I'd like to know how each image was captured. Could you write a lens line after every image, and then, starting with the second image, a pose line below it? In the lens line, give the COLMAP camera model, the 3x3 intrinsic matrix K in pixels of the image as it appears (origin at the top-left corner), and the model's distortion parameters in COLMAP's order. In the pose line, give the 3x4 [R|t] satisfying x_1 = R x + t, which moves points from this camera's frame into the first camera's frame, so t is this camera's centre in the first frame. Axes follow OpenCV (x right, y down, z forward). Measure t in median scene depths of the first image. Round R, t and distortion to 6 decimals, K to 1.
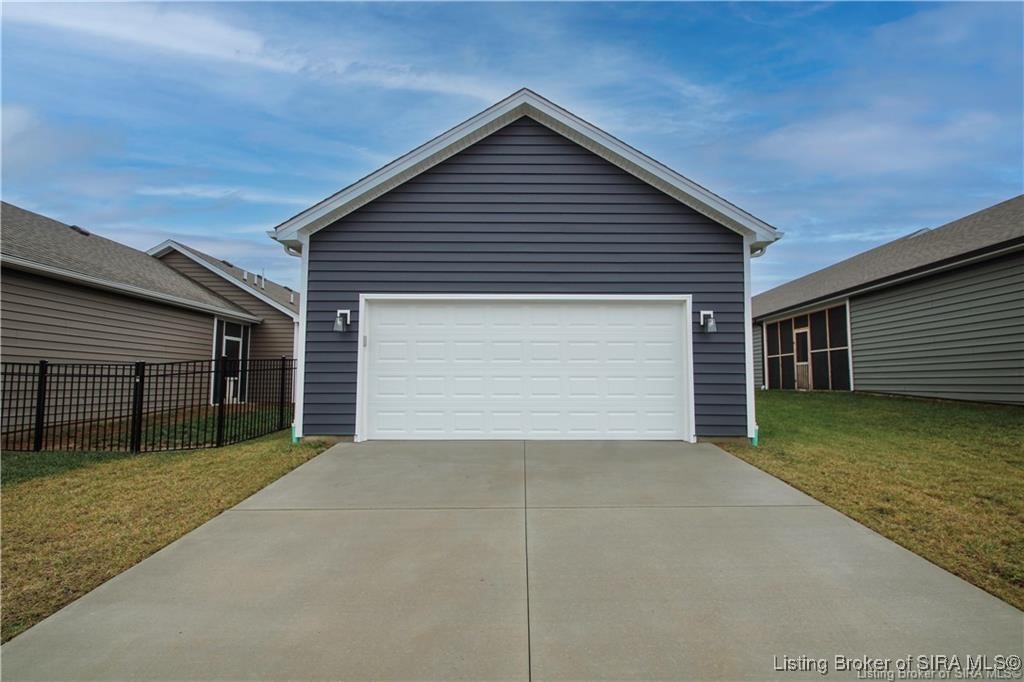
lens RADIAL K [[497.6, 0, 512.0], [0, 497.6, 341.0], [0, 0, 1]] dist [0.002018, 0.000178]
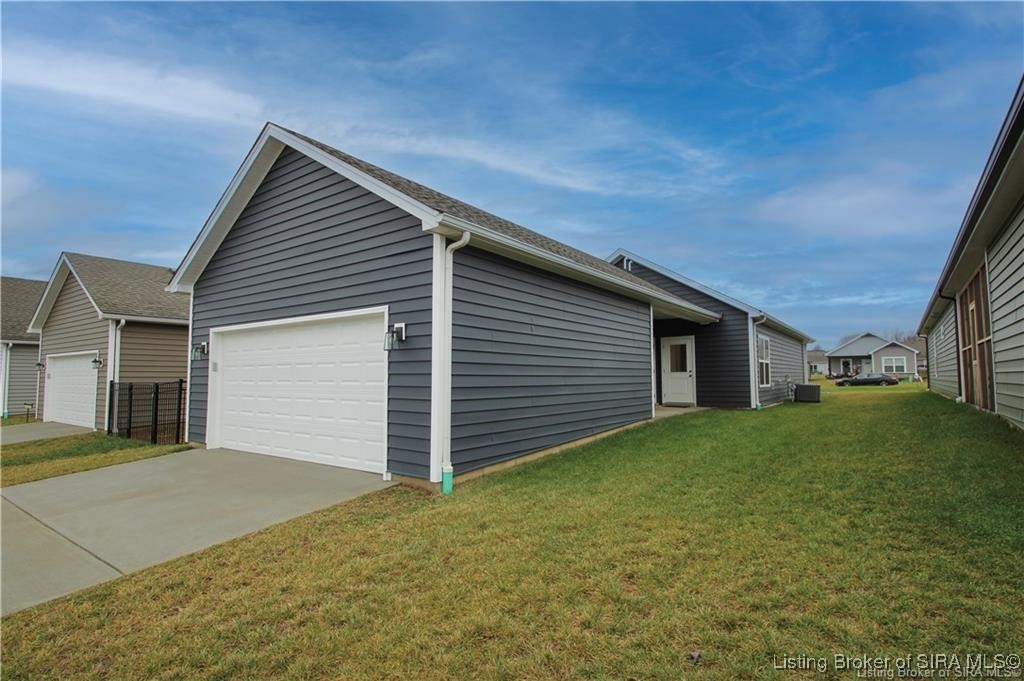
lens RADIAL K [[504.1, 0, 512.0], [0, 504.1, 340.5], [0, 0, 1]] dist [-0.002682, -0.000523]
pose [[0.811045, -0.048411, -0.582978, 1.022120], [0.055549, 0.998440, -0.005631, -0.016634], [0.582341, -0.027817, 0.812469, 0.422963]]
